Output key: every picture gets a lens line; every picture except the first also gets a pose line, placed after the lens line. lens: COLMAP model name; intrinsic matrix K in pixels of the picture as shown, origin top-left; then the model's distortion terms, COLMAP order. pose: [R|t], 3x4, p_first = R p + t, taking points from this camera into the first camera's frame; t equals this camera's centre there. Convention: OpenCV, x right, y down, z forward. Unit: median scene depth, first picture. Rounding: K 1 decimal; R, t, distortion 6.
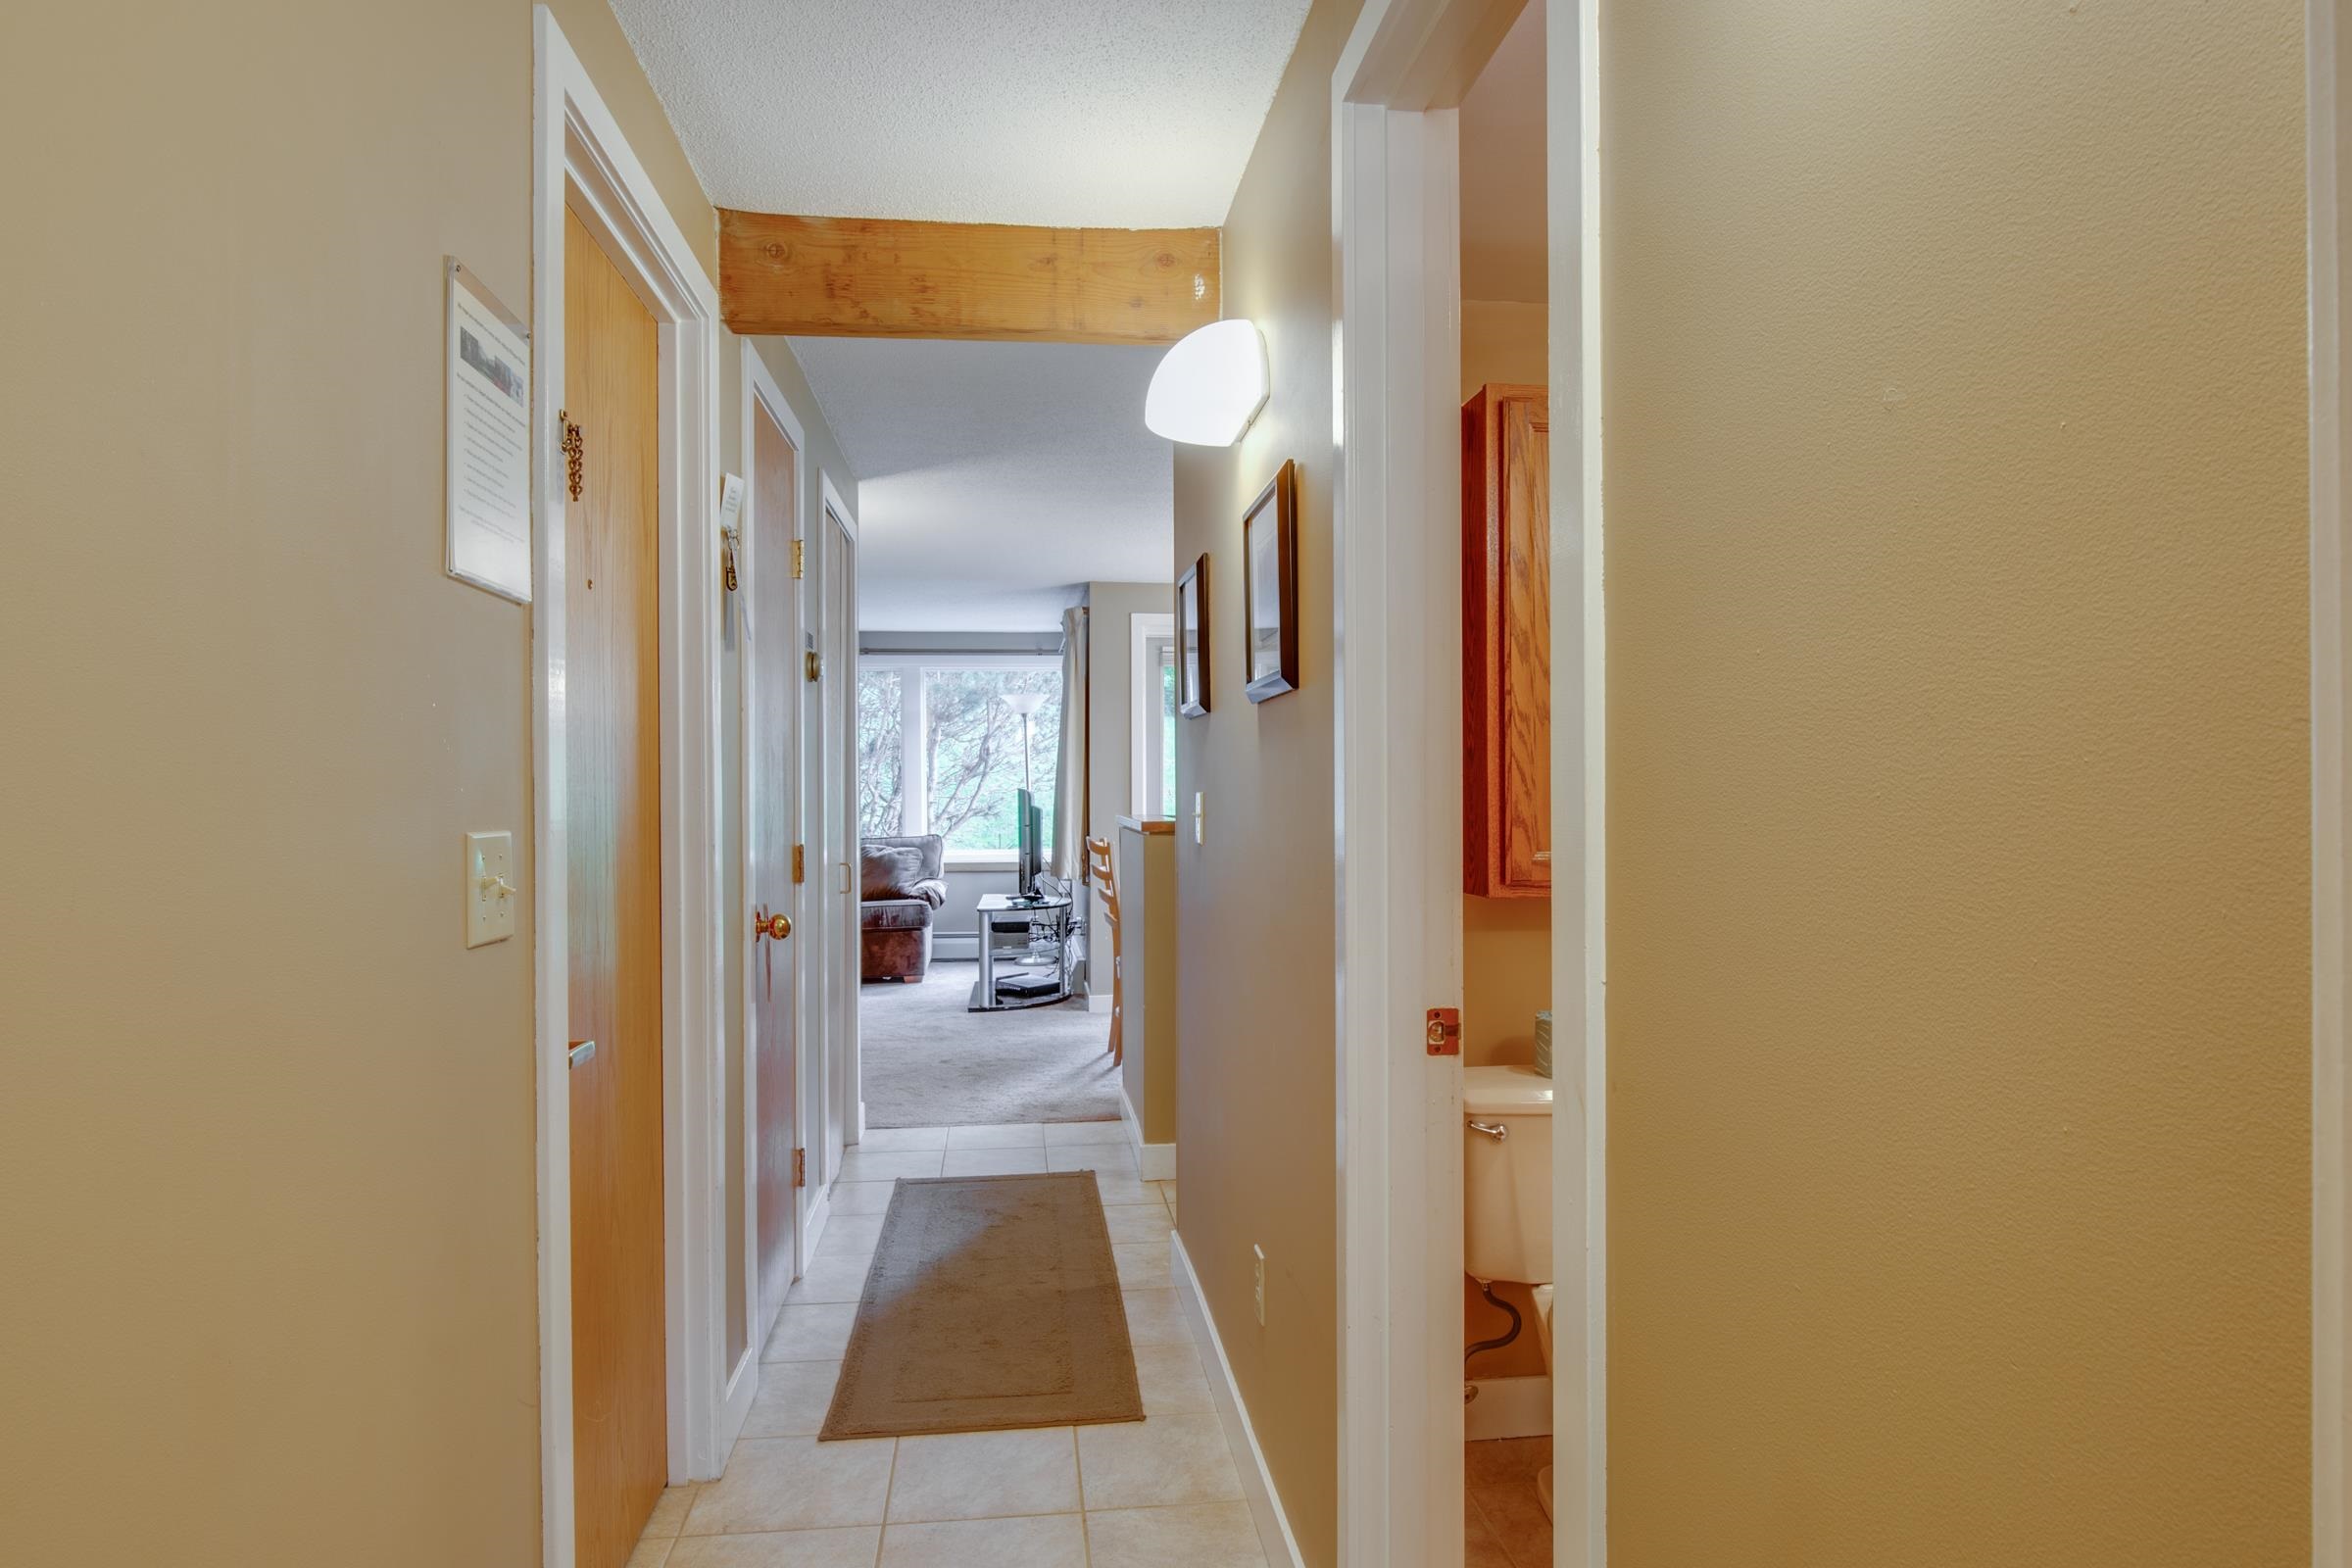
lens RADIAL K [[1496.9, 0, 1176.0], [0, 1496.9, 784.0], [0, 0, 1]] dist [0.000416, 0.000942]
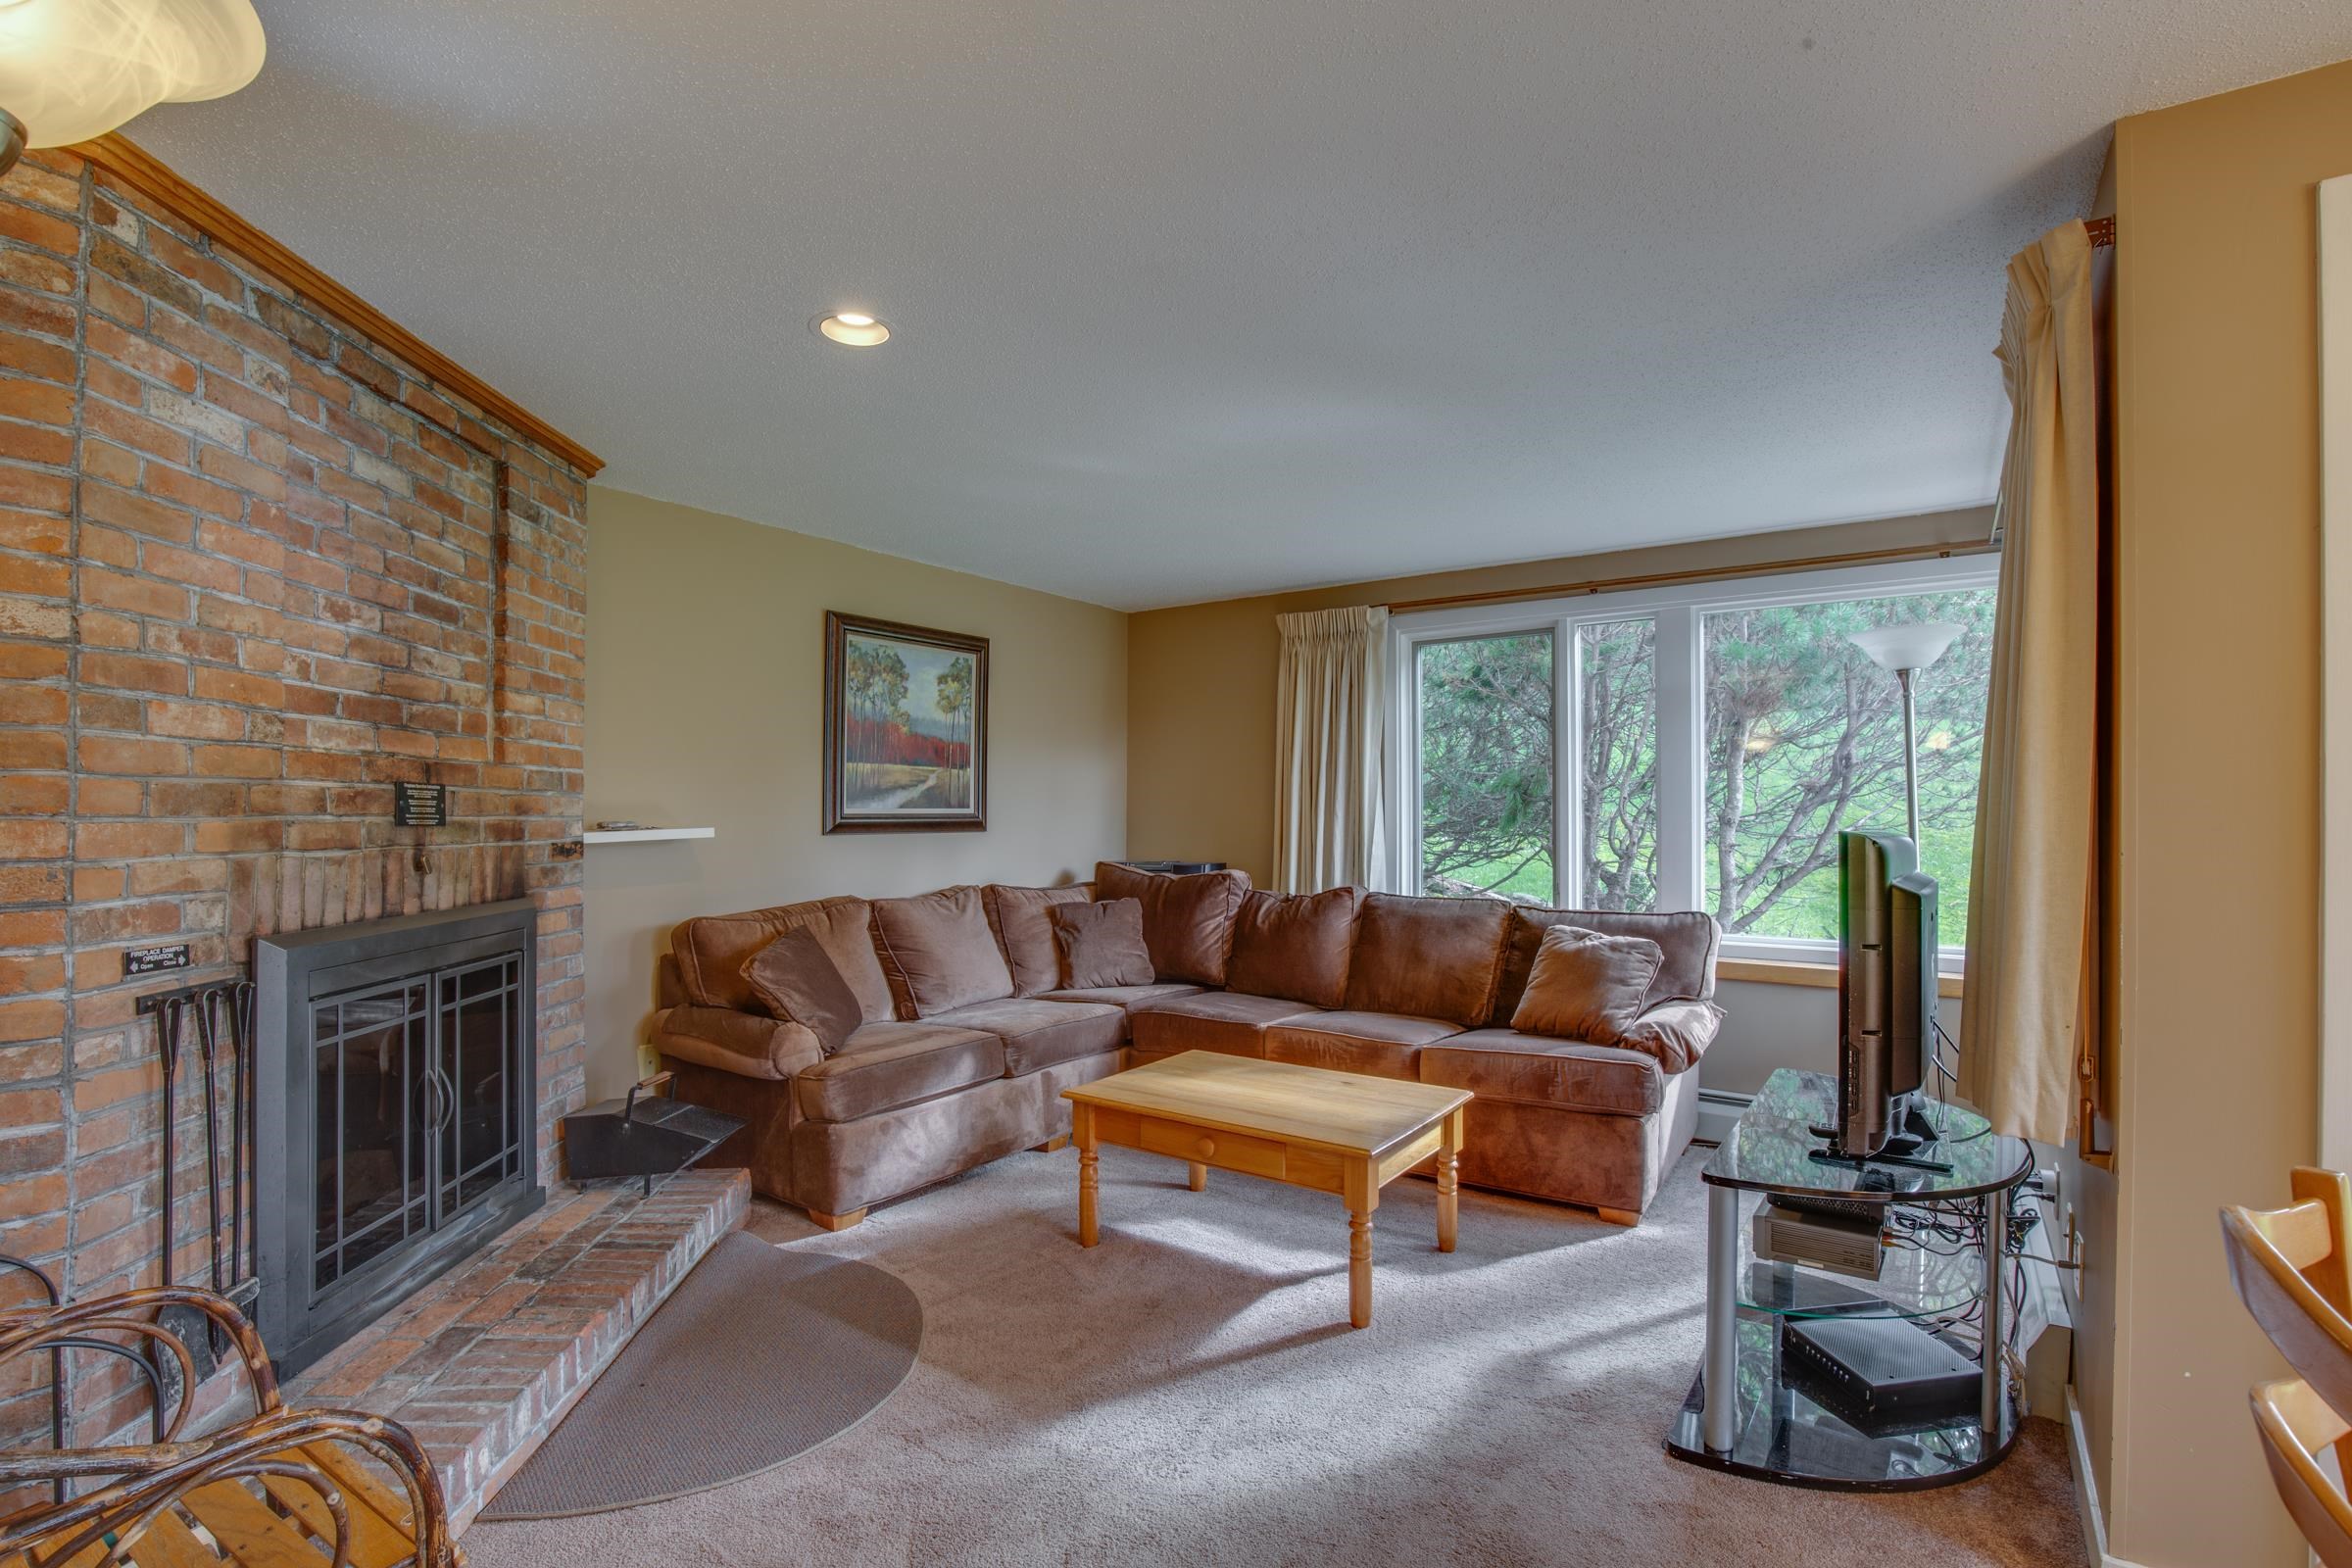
lens RADIAL K [[1091.9, 0, 1175.8], [0, 1091.9, 804.0], [0, 0, 1]] dist [-0.036199, 0.008901]
pose [[0.746174, 0.004013, -0.665739, -0.046914], [-0.008709, 0.999955, -0.003734, -0.000868], [0.665694, 0.008585, 0.746175, 0.605335]]
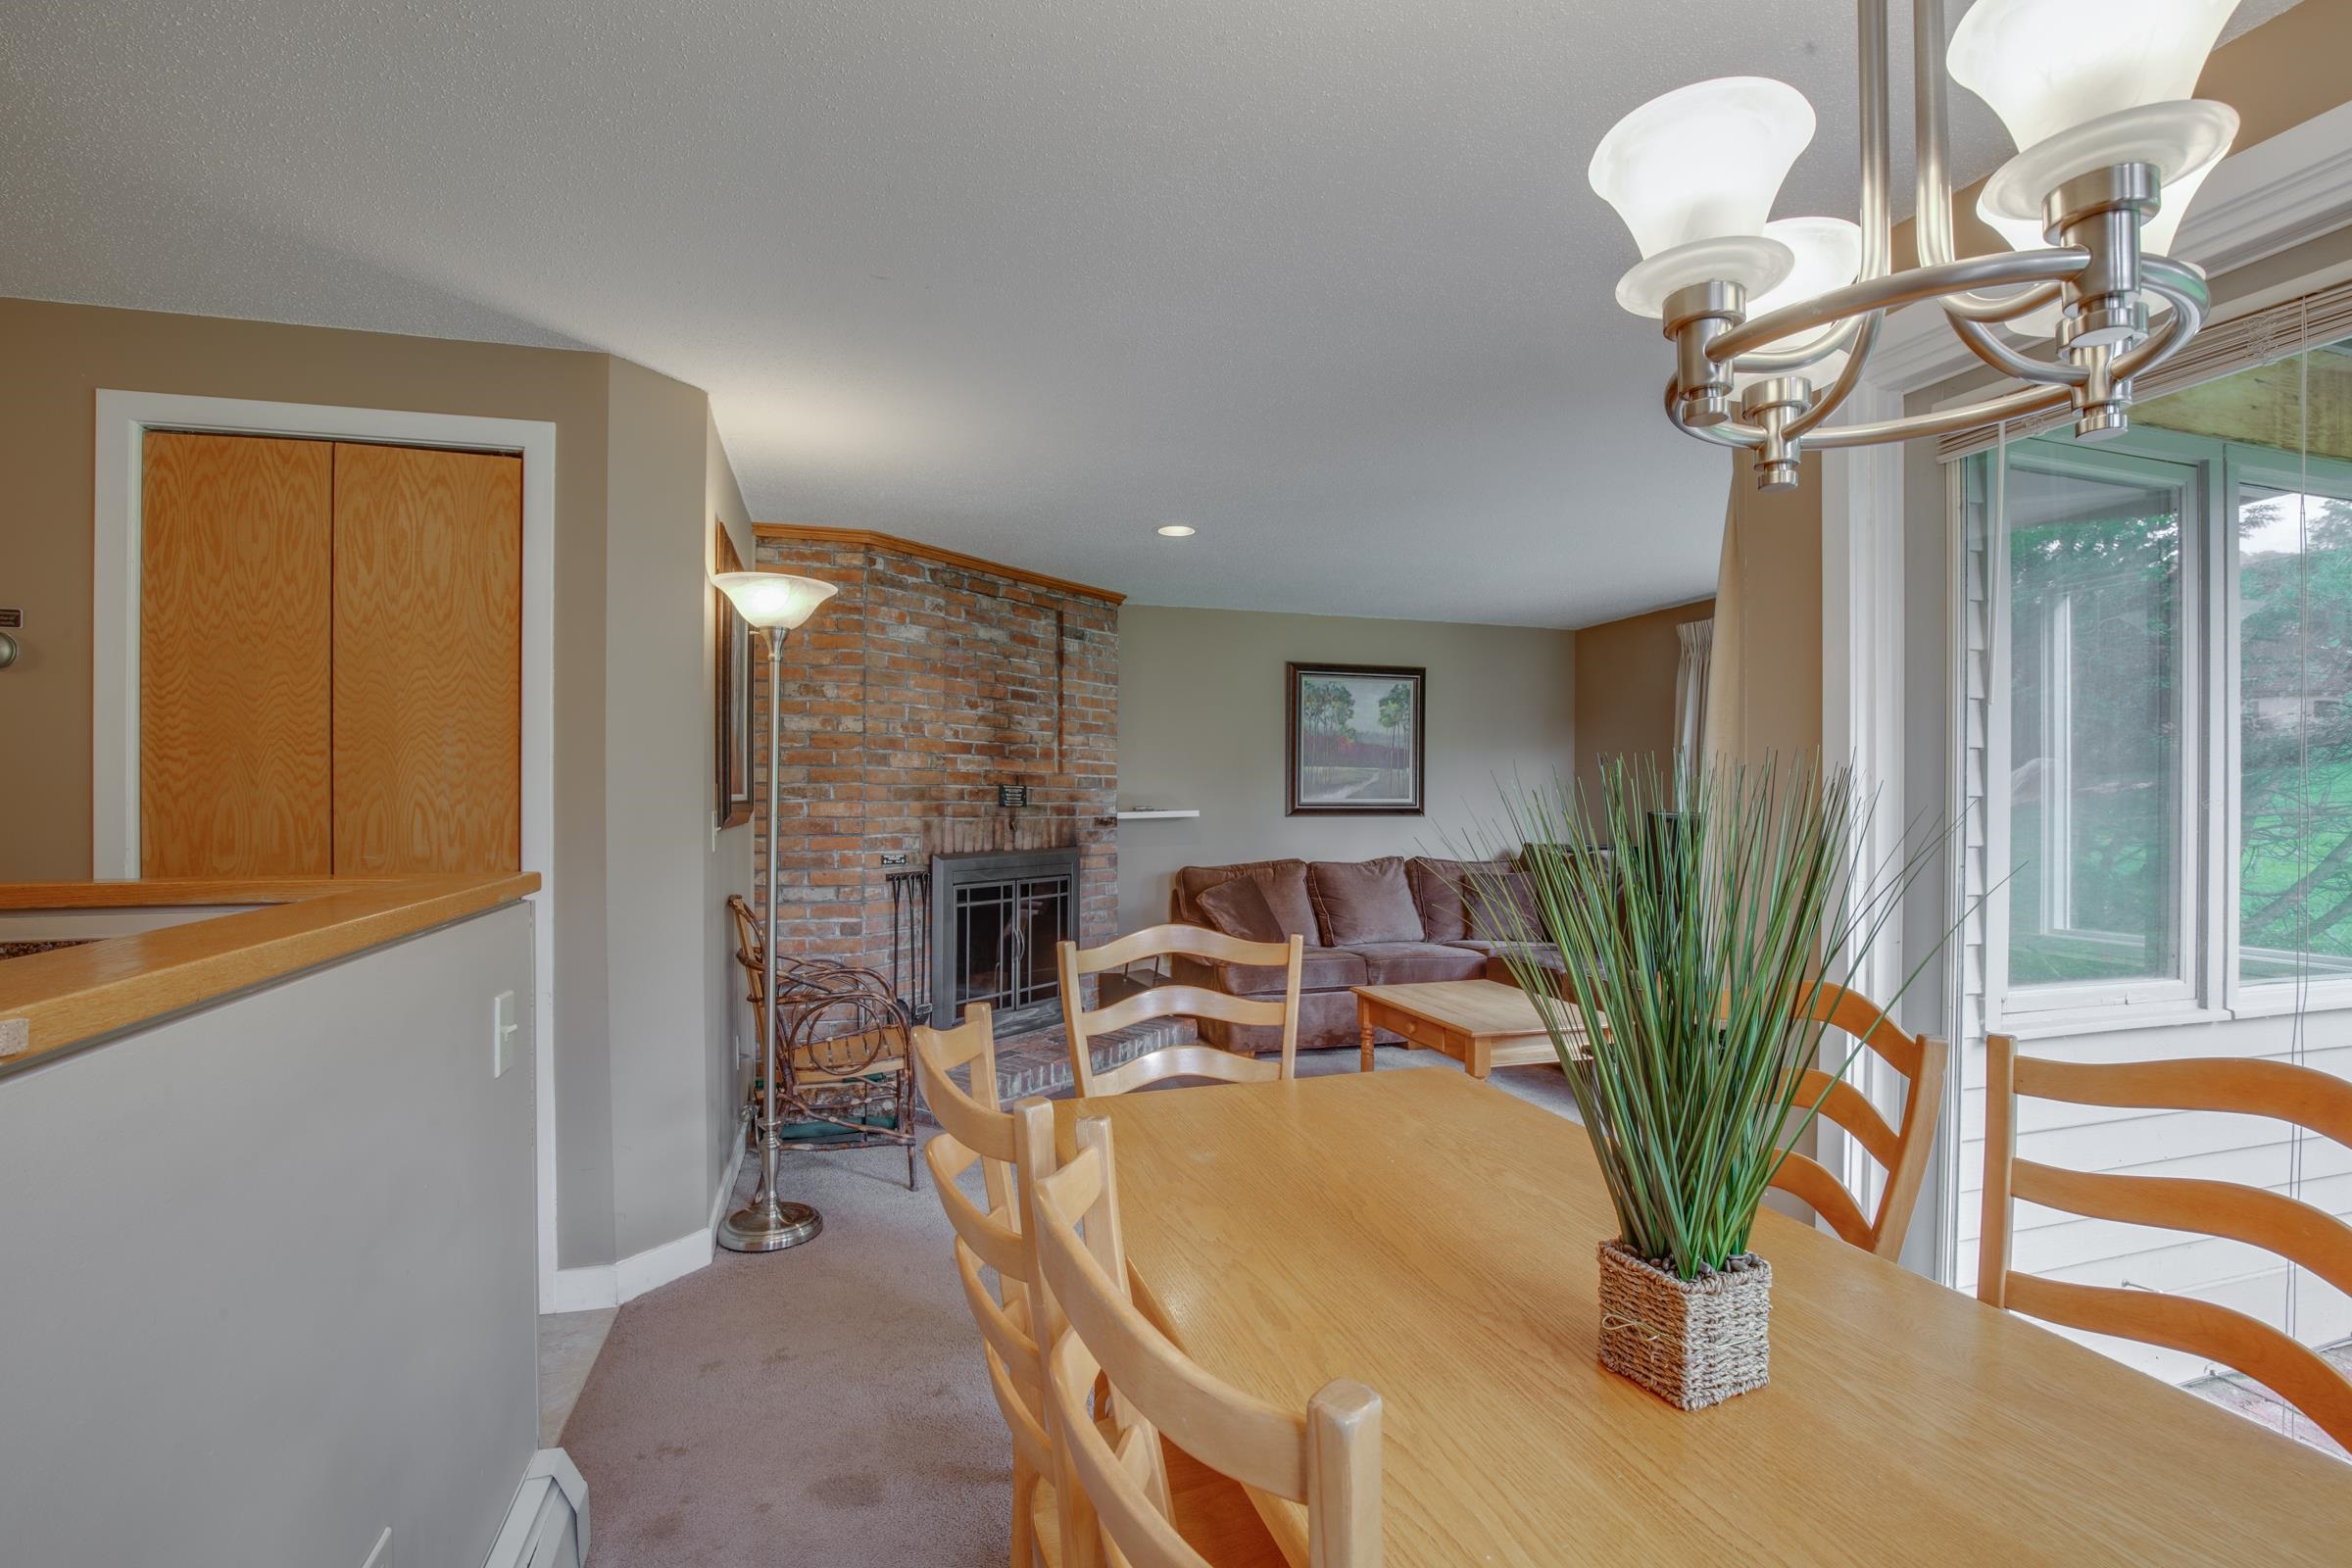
lens RADIAL K [[1108.9, 0, 1178.0], [0, 1108.9, 801.8], [0, 0, 1]] dist [-0.018825, 0.000258]
pose [[0.165423, 0.007520, -0.986194, 0.182508], [-0.006590, 0.999957, 0.006520, -0.001319], [0.986201, 0.005421, 0.165465, 0.667384]]
